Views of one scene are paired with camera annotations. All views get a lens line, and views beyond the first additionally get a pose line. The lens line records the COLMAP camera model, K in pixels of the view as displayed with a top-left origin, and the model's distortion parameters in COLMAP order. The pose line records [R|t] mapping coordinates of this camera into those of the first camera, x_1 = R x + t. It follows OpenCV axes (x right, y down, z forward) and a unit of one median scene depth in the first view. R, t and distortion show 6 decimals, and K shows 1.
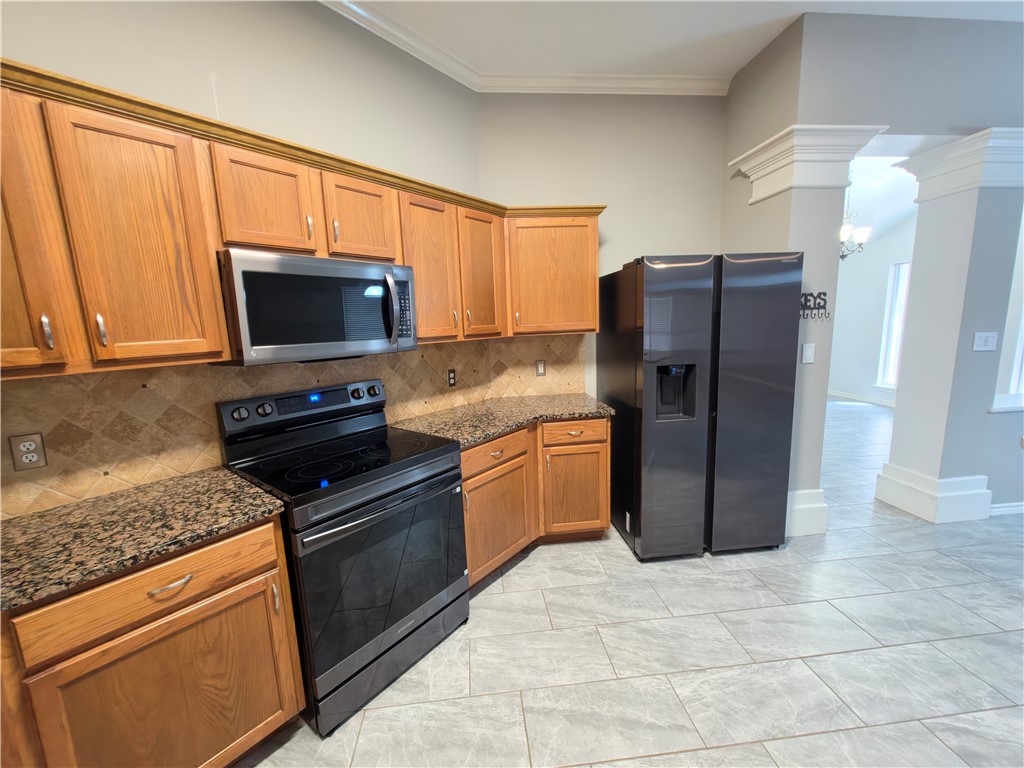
lens RADIAL K [[409.7, 0, 508.8], [0, 409.7, 386.3], [0, 0, 1]] dist [-0.004756, 0.000530]
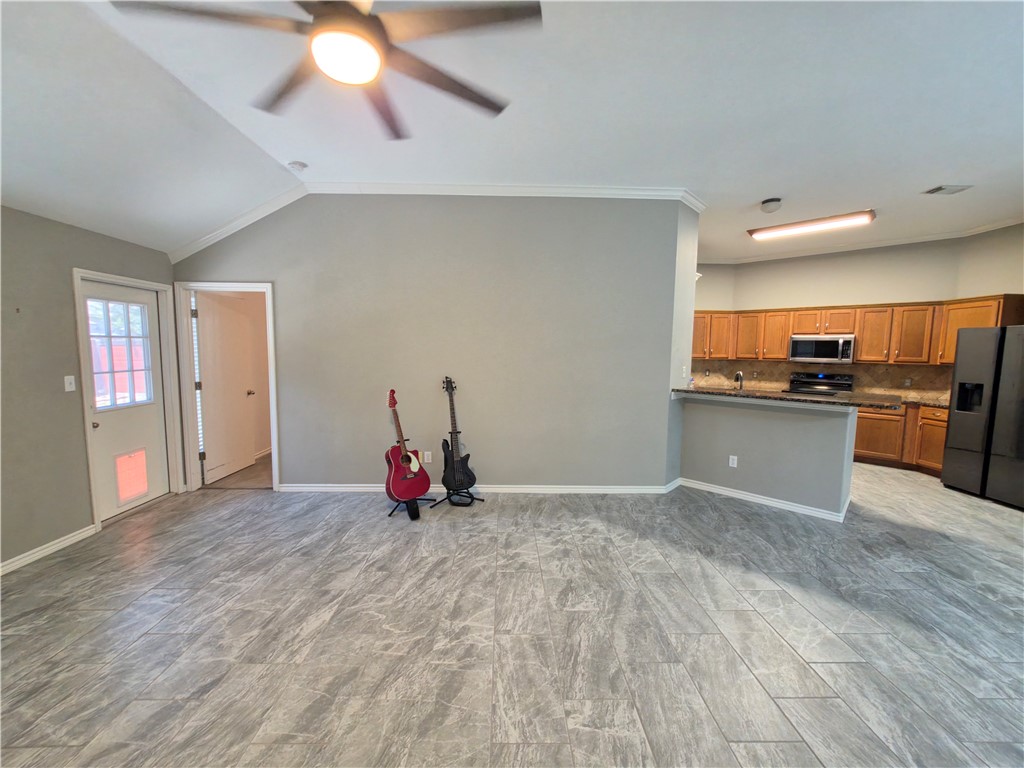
lens RADIAL K [[412.2, 0, 512.0], [0, 412.2, 384.0], [0, 0, 1]] dist [-0.000473, -0.000103]
pose [[-0.080334, 0.120684, -0.989435, 2.344883], [-0.169513, 0.976530, 0.132873, 0.056127], [0.982248, 0.178396, -0.057991, -0.940604]]
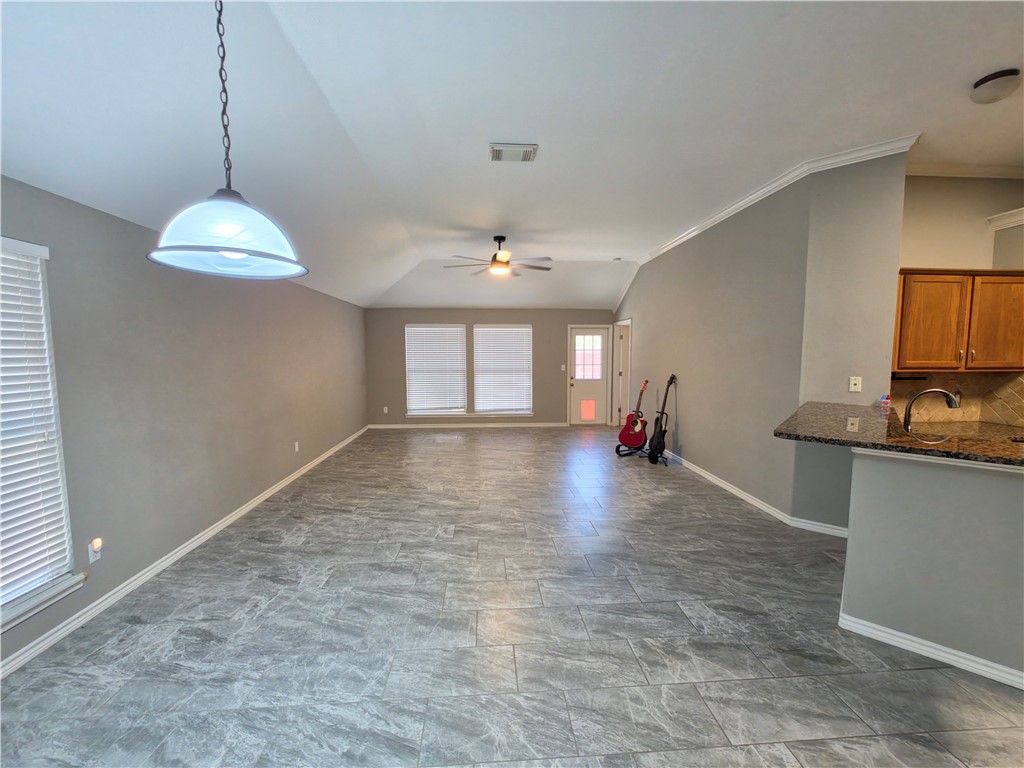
lens RADIAL K [[409.7, 0, 508.8], [0, 409.7, 386.3], [0, 0, 1]] dist [-0.004756, 0.000530]
pose [[-0.998731, 0.034641, 0.036556, 1.526241], [0.042480, 0.969345, 0.242005, -0.247846], [-0.027052, 0.243251, -0.969586, 1.043021]]
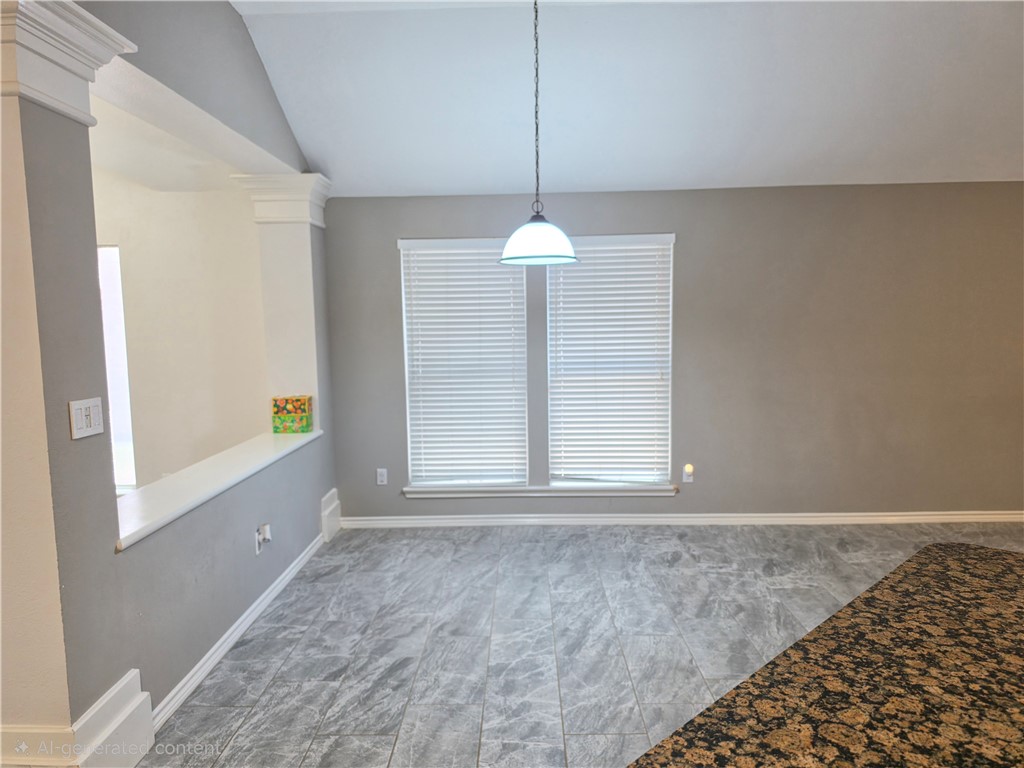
lens RADIAL K [[709.0, 0, 498.7], [0, 709.0, 394.2], [0, 0, 1]] dist [0.023536, -0.045629]
pose [[0.132385, -0.074146, 0.988421, 0.419514], [0.172155, 0.983762, 0.050739, -0.103826], [-0.976134, 0.163444, 0.143000, 0.417826]]
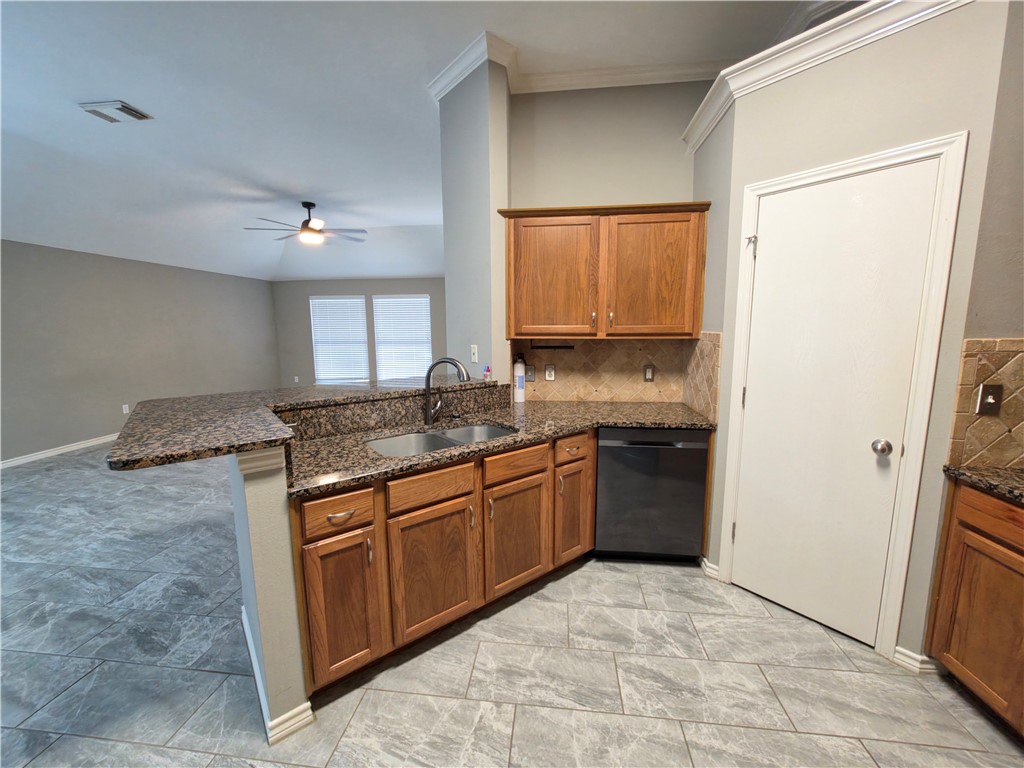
lens RADIAL K [[409.7, 0, 508.8], [0, 409.7, 386.3], [0, 0, 1]] dist [-0.004756, 0.000530]
pose [[-0.975208, 0.009267, 0.221096, 0.085916], [0.074987, 0.953850, 0.290771, -0.119098], [-0.208198, 0.300141, -0.930897, 0.779117]]
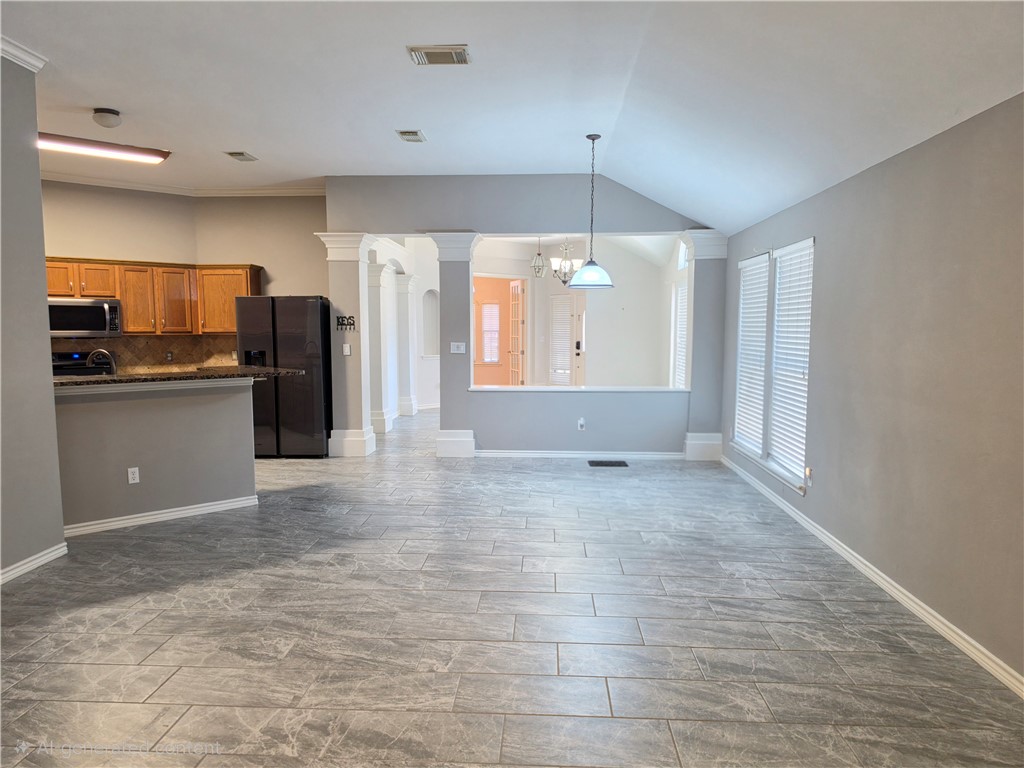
lens RADIAL K [[699.8, 0, 507.9], [0, 699.8, 398.9], [0, 0, 1]] dist [0.103675, -0.159801]
pose [[0.987411, 0.049426, -0.150254, 2.001354], [-0.057792, 0.996982, -0.051828, 0.266140], [0.147238, 0.059859, 0.987288, -2.026142]]
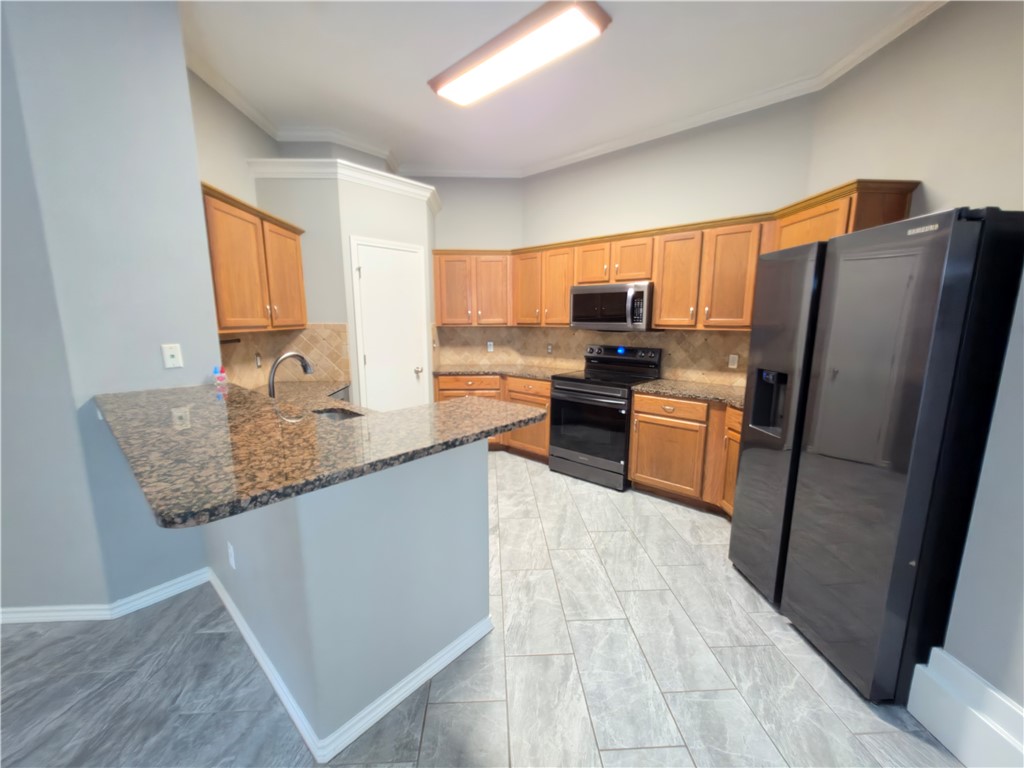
lens RADIAL K [[407.2, 0, 510.2], [0, 407.2, 385.8], [0, 0, 1]] dist [-0.005820, -0.000074]
pose [[-0.047902, 0.200620, -0.978497, 1.242877], [-0.158405, 0.965699, 0.205750, -0.105940], [0.986212, 0.164855, -0.014480, 0.423791]]
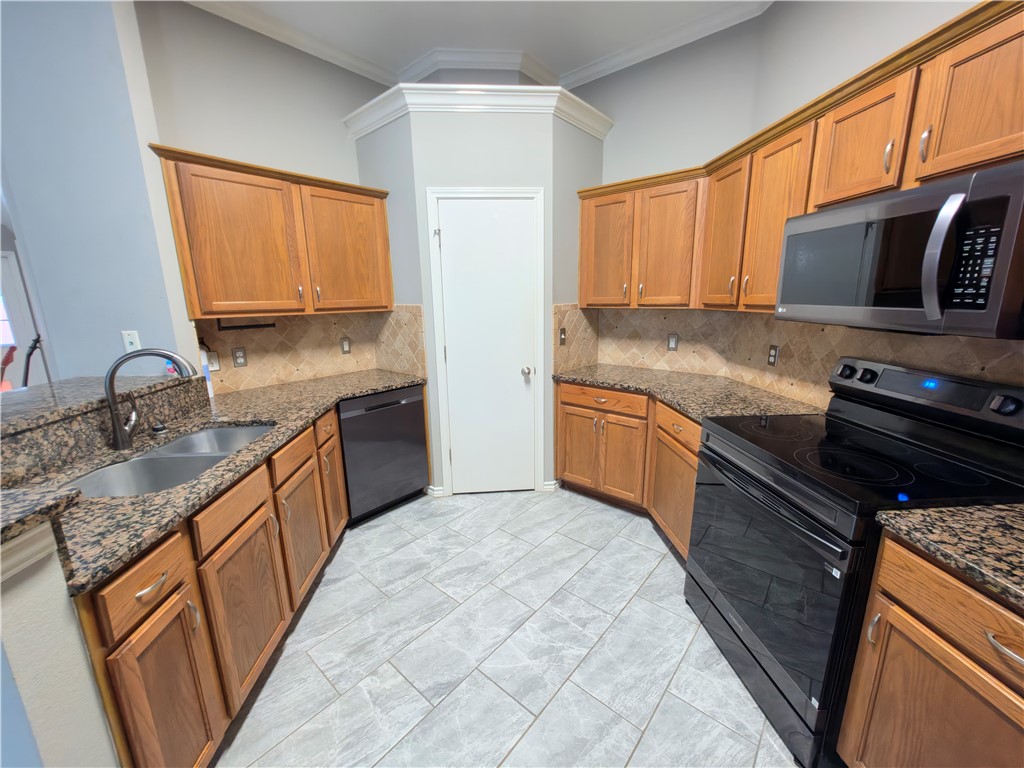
lens RADIAL K [[409.7, 0, 508.8], [0, 409.7, 386.3], [0, 0, 1]] dist [-0.004756, 0.000530]
pose [[-0.726010, 0.194501, -0.659605, 0.440922], [-0.069845, 0.933353, 0.352099, -0.138012], [0.684128, 0.301697, -0.664039, 0.783385]]
